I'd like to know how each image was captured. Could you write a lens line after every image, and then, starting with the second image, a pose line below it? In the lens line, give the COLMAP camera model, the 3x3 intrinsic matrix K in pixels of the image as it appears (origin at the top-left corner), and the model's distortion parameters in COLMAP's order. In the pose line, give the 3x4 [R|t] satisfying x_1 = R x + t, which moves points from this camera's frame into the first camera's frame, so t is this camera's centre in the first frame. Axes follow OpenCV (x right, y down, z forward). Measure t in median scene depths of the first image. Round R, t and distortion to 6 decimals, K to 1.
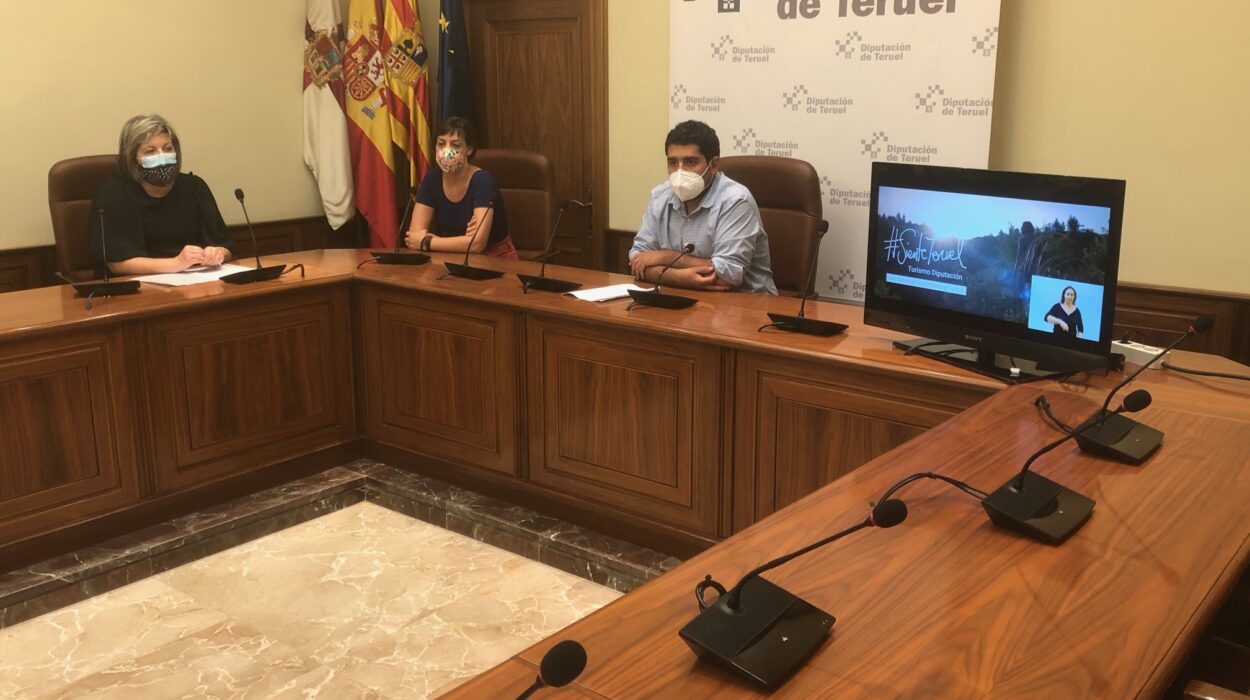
lens RADIAL K [[1118.8, 0, 625.0], [0, 1118.8, 350.0], [0, 0, 1]] dist [0.069393, -0.007664]
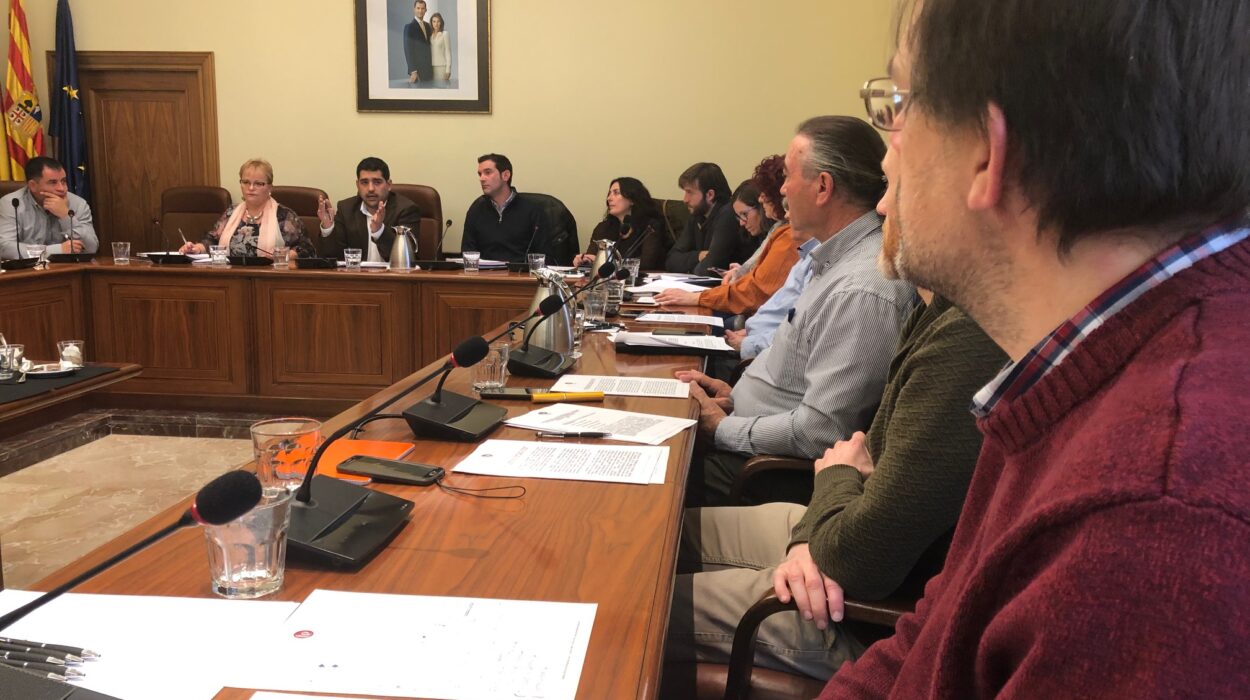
lens RADIAL K [[1022.1, 0, 625.0], [0, 1022.1, 350.0], [0, 0, 1]] dist [-0.122248, 0.140567]
pose [[0.841214, -0.064670, 0.536822, -0.339615], [0.099251, 0.994421, -0.035733, 0.134745], [-0.531516, 0.083339, 0.842939, -0.318627]]
